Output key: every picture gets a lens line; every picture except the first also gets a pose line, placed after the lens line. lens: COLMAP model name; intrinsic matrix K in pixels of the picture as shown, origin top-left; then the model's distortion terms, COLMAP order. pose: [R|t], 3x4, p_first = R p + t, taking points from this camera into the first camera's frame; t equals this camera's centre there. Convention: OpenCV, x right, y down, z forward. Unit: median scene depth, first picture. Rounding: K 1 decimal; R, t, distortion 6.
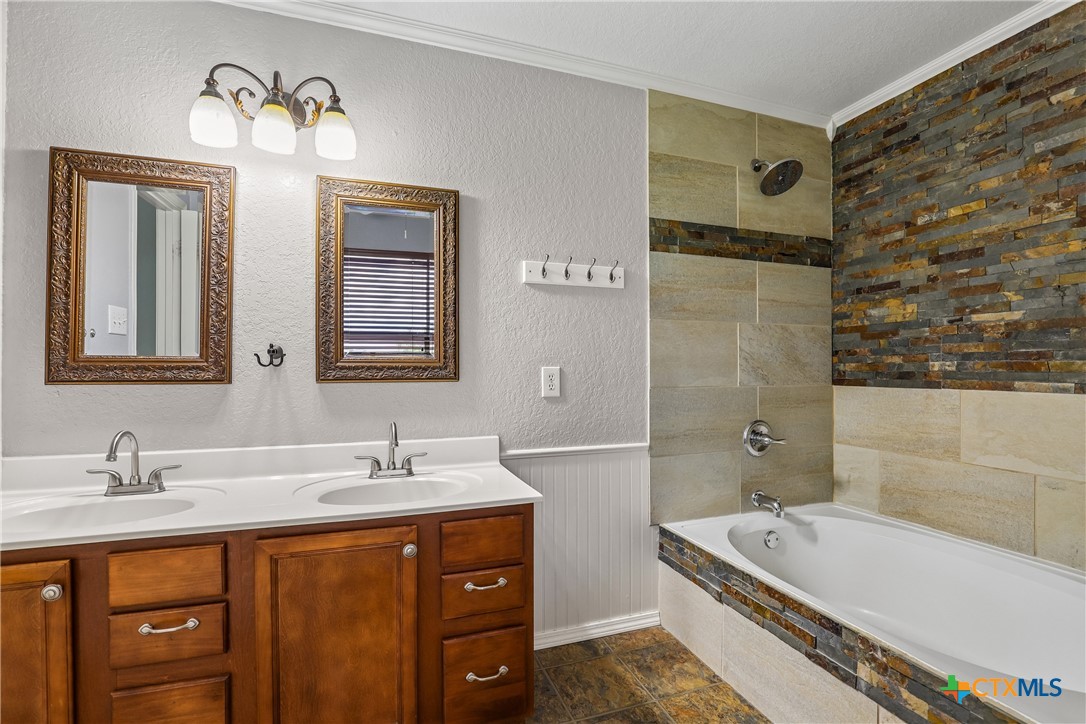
lens RADIAL K [[501.3, 0, 542.1], [0, 501.3, 363.6], [0, 0, 1]] dist [-0.030772, 0.006650]
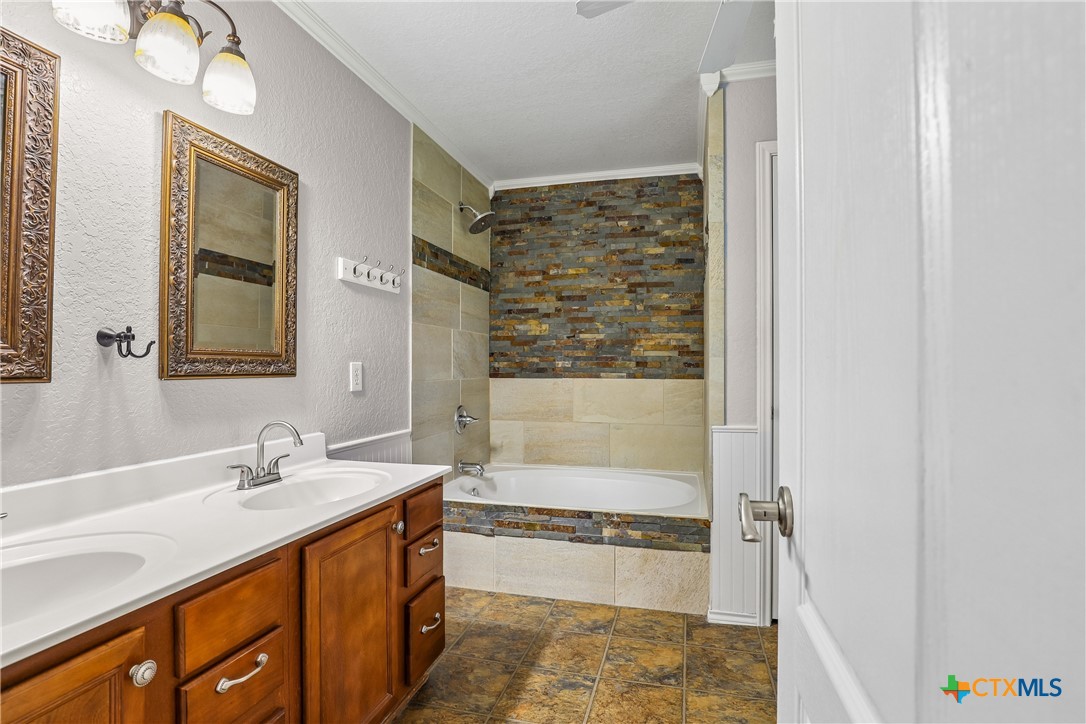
lens RADIAL K [[535.0, 0, 546.5], [0, 535.0, 363.1], [0, 0, 1]] dist [-0.012815, 0.001421]
pose [[0.566653, 0.008565, 0.823912, -0.716522], [-0.008675, 0.999953, -0.004428, 0.010212], [-0.823911, -0.004638, 0.566701, 0.045043]]
